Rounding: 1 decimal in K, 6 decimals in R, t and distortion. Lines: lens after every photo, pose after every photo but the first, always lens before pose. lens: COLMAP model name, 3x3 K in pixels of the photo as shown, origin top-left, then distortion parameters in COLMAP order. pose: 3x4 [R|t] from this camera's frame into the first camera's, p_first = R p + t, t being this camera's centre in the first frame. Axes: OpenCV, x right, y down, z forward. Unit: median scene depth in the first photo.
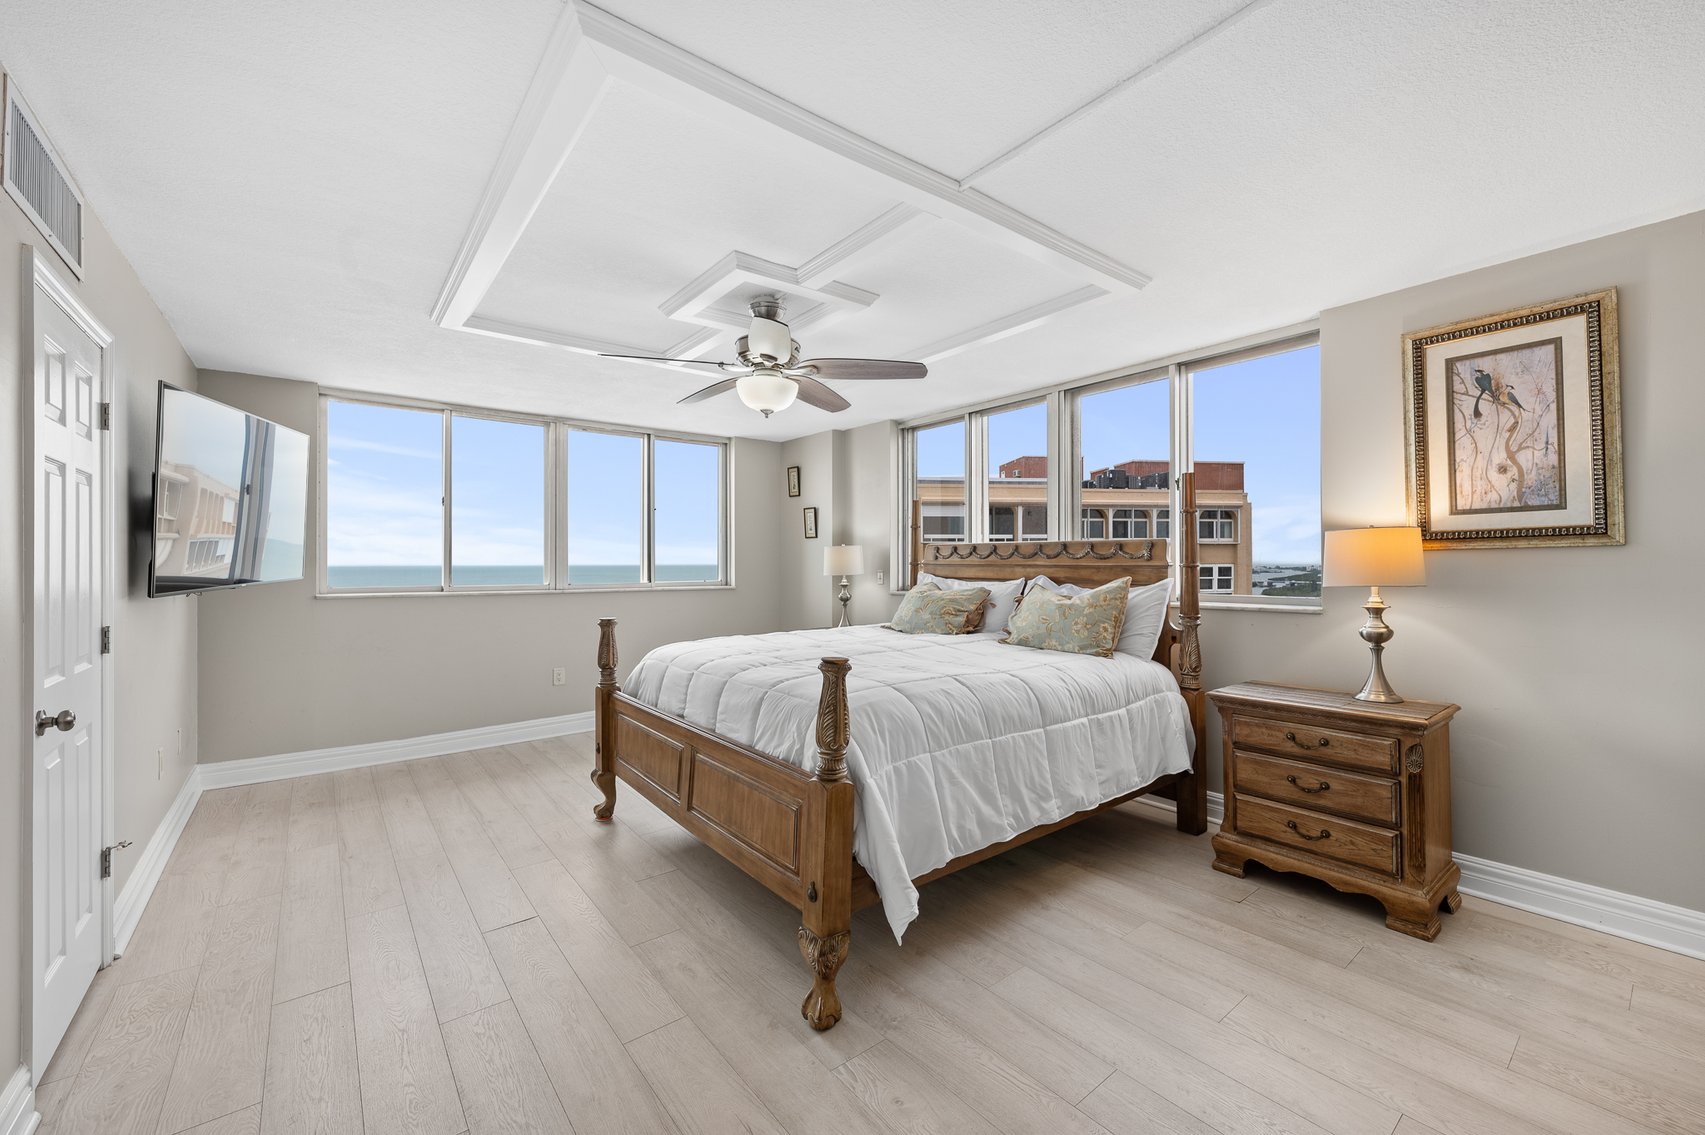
lens RADIAL K [[680.9, 0, 854.4], [0, 680.9, 560.2], [0, 0, 1]] dist [0.000663, -0.000038]
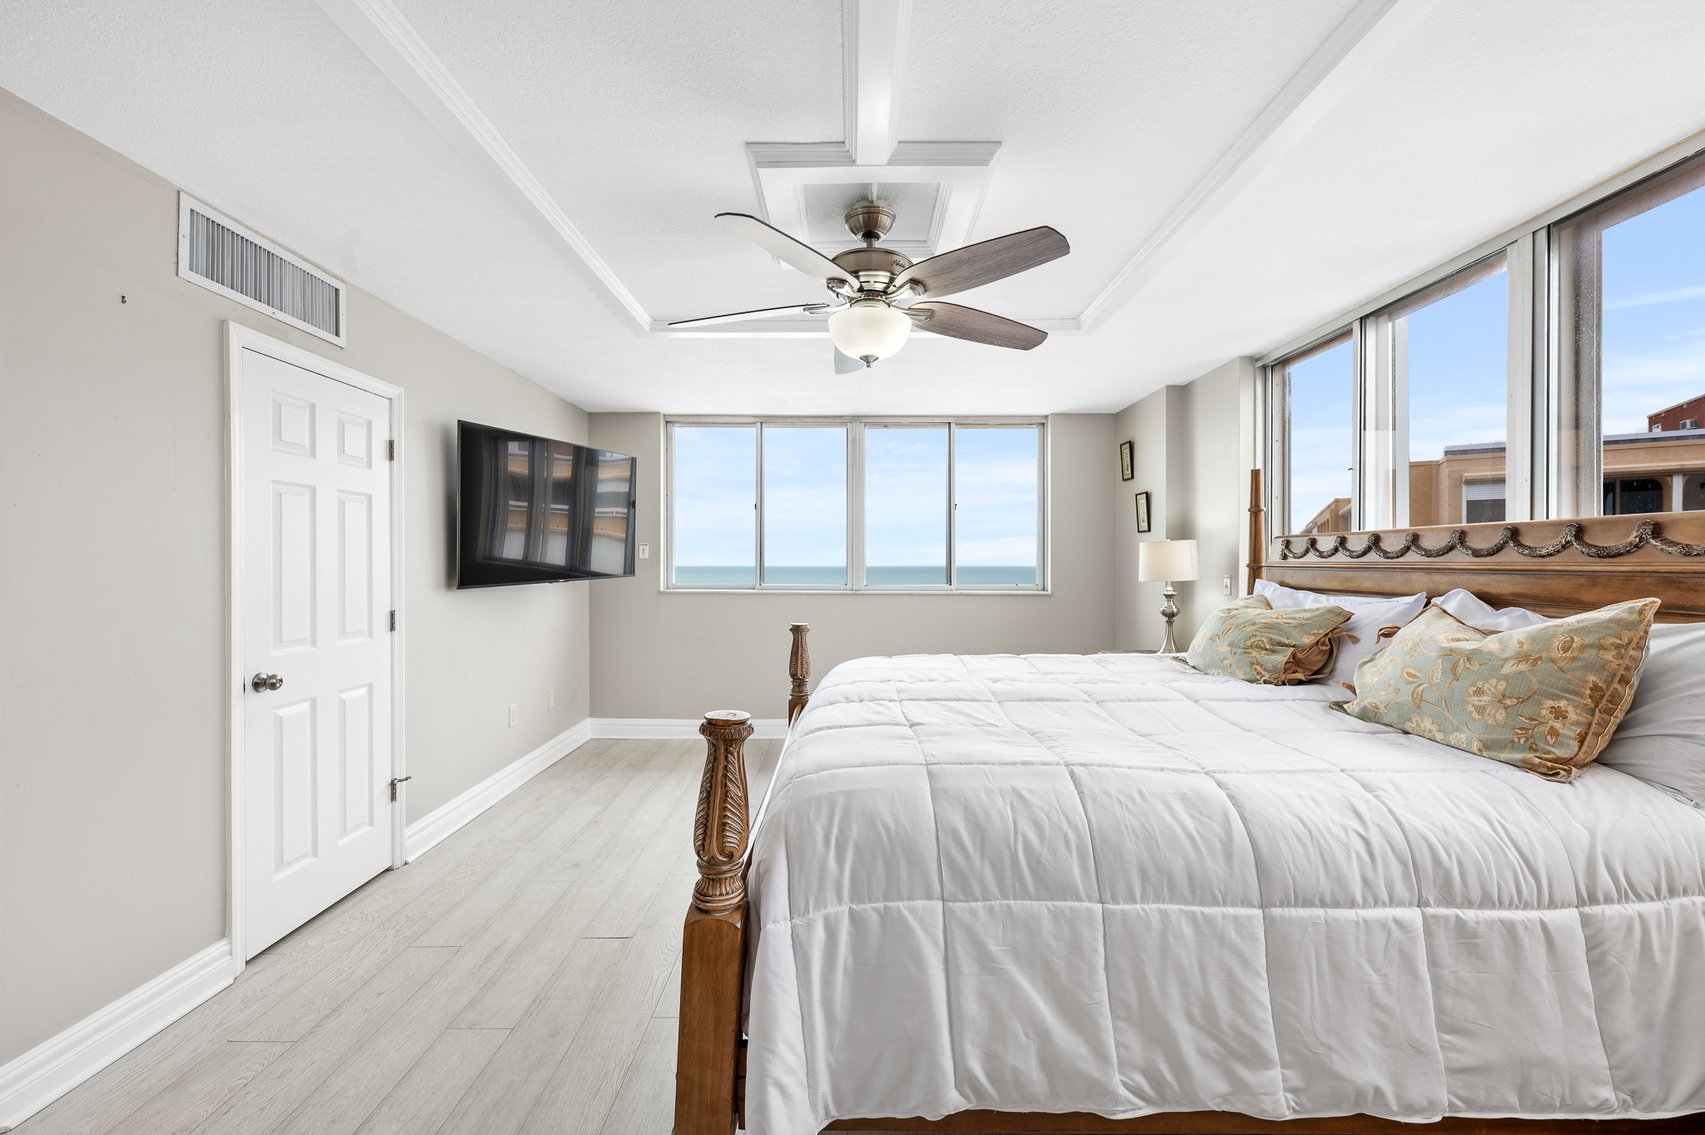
lens RADIAL K [[675.7, 0, 852.5], [0, 675.7, 567.5], [0, 0, 1]] dist [-0.001085, 0.000191]
pose [[0.784825, 0.005431, -0.619694, 0.272021], [-0.000193, 0.999964, 0.008520, 0.001745], [0.619718, -0.006568, 0.784797, 0.355154]]
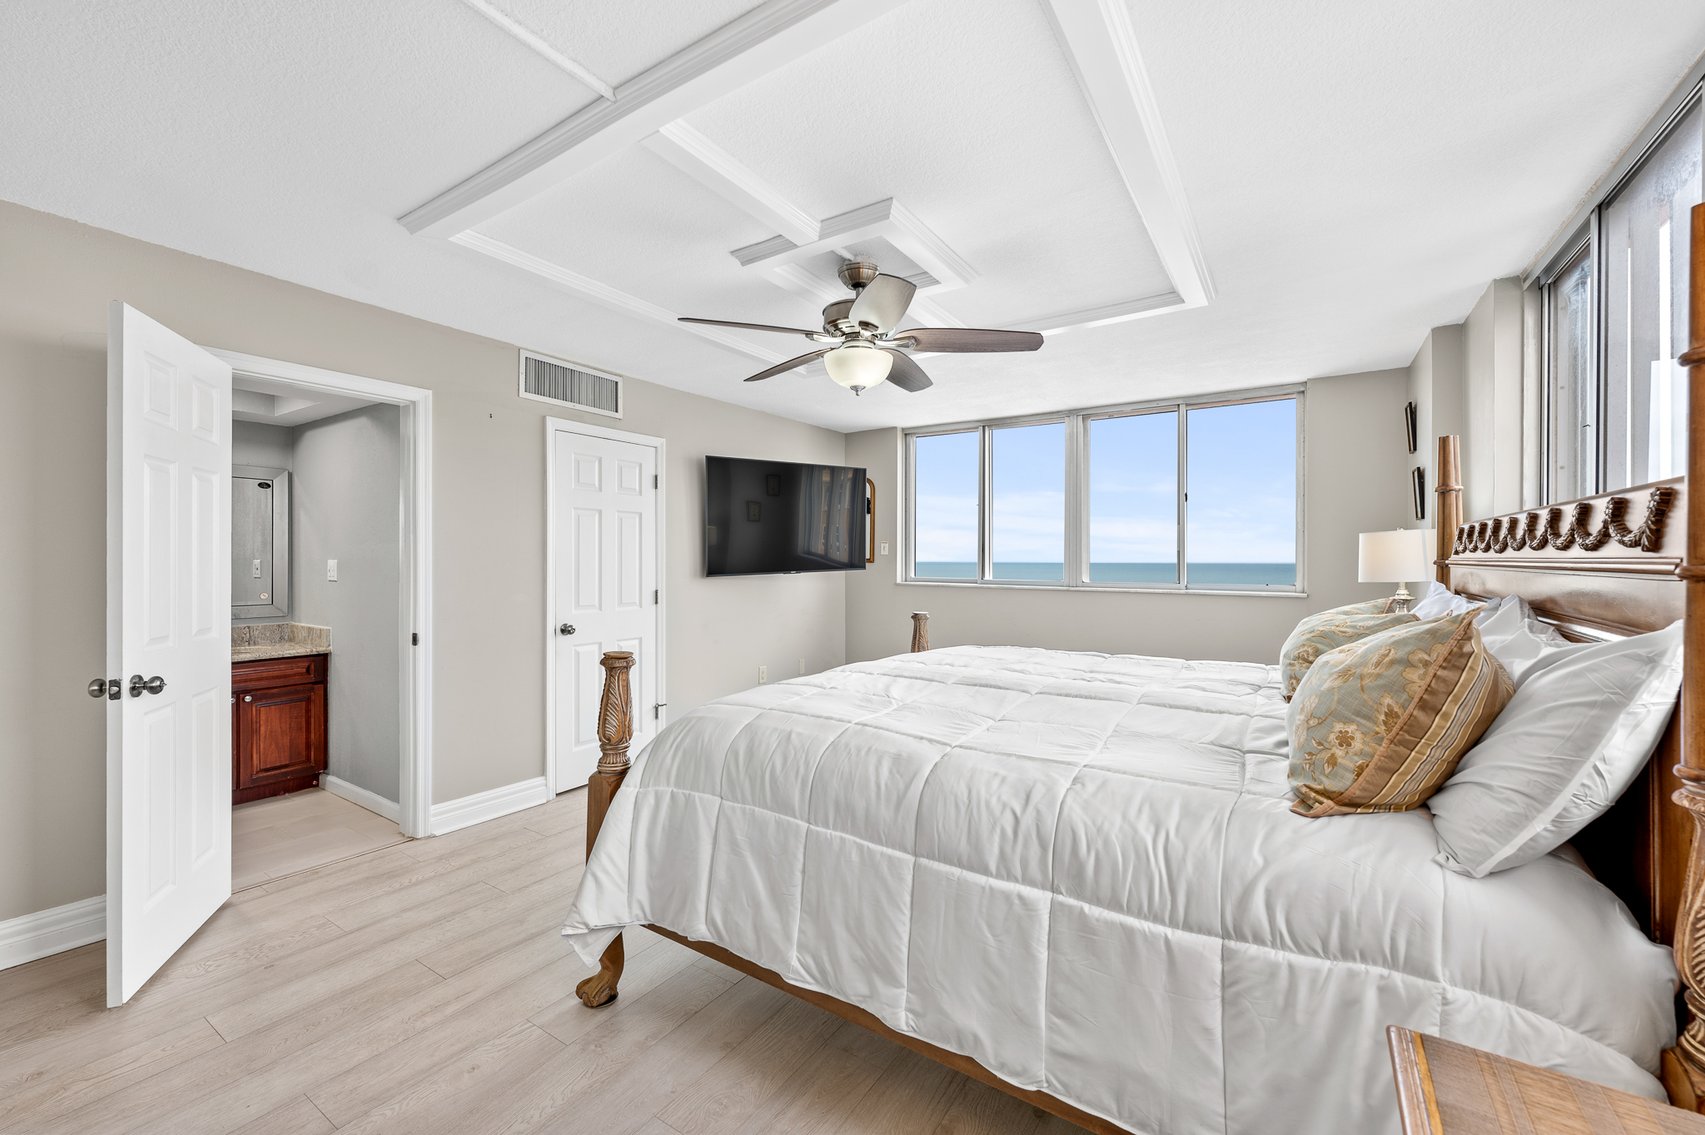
lens RADIAL K [[683.1, 0, 849.5], [0, 683.1, 564.3], [0, 0, 1]] dist [-0.001710, -0.000262]
pose [[0.313687, 0.009158, -0.949482, 0.620944], [-0.000944, 0.999956, 0.009333, 0.002908], [0.949526, -0.002031, 0.313682, 0.612805]]
